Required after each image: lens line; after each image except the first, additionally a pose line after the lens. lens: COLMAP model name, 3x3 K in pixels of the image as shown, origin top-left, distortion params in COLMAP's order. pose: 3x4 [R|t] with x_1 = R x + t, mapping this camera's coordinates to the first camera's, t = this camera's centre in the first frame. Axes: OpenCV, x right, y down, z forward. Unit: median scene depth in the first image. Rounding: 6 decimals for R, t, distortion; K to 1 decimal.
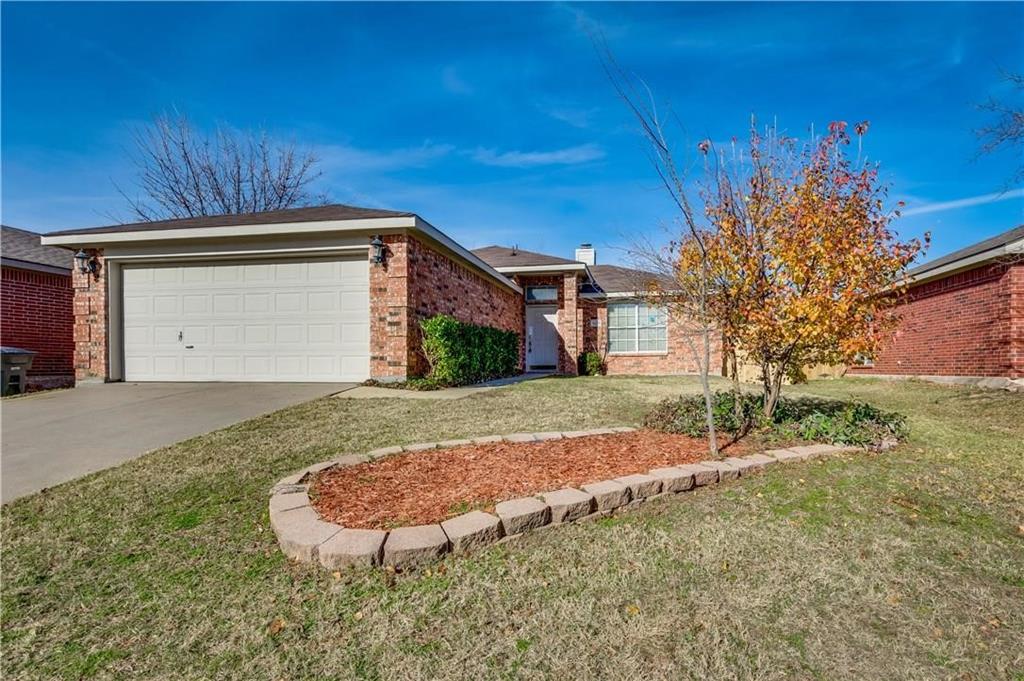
lens RADIAL K [[474.8, 0, 512.0], [0, 474.8, 340.5], [0, 0, 1]] dist [0.001115, 0.000224]
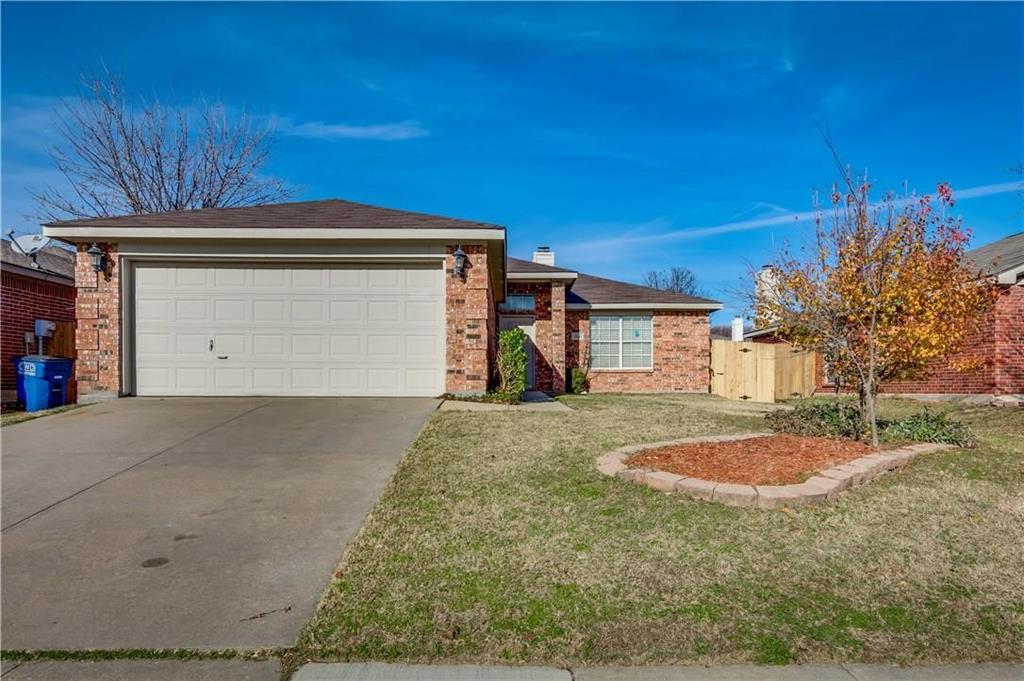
lens RADIAL K [[560.7, 0, 512.1], [0, 560.7, 351.1], [0, 0, 1]] dist [0.000954, 0.000079]
pose [[0.987324, 0.014787, 0.158027, -0.303313], [-0.014025, 0.999884, -0.005938, 0.000227], [-0.158096, 0.003646, 0.987417, -0.130690]]
